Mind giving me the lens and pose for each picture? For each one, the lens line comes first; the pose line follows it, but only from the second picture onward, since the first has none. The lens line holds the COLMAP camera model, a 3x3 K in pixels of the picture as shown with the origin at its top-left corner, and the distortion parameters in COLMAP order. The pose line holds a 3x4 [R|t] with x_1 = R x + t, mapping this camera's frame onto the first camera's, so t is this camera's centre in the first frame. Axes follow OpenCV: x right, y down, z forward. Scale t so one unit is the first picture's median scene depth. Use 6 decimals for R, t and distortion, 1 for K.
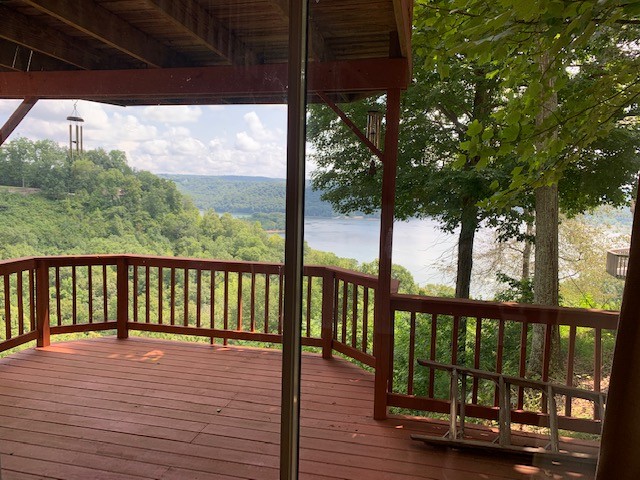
lens RADIAL K [[481.4, 0, 320.0], [0, 481.4, 236.0], [0, 0, 1]] dist [0.008176, 0.002492]
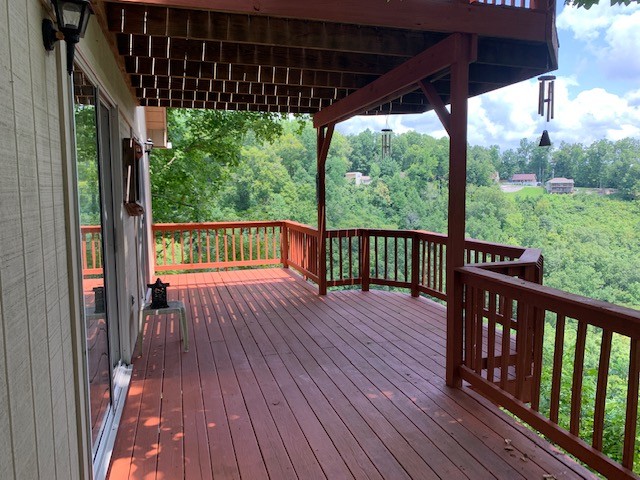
lens RADIAL K [[488.6, 0, 322.0], [0, 488.6, 239.8], [0, 0, 1]] dist [0.044643, -0.068260]
pose [[0.480999, 0.049136, -0.875343, 0.588976], [-0.045499, 0.998482, 0.031046, 0.035601], [0.875540, 0.024894, 0.482504, 0.172647]]
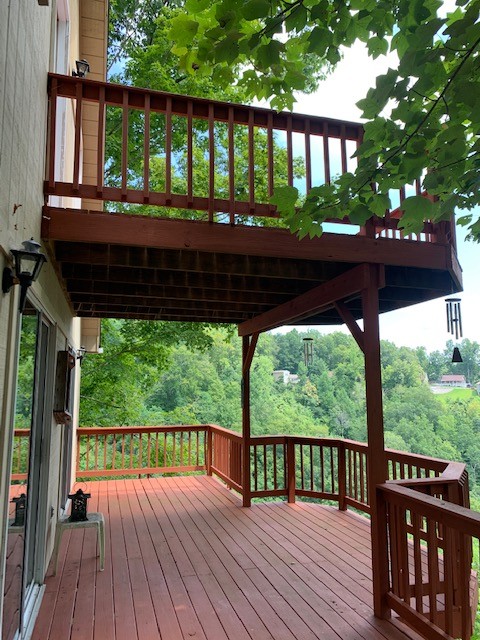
lens RADIAL K [[488.6, 0, 239.0], [0, 488.6, 319.4], [0, 0, 1]] dist [0.044643, -0.068260]
pose [[0.462327, -0.158861, -0.872363, 0.626158], [-0.055618, 0.976688, -0.207336, 0.015288], [0.884963, 0.144376, 0.442714, 0.161528]]
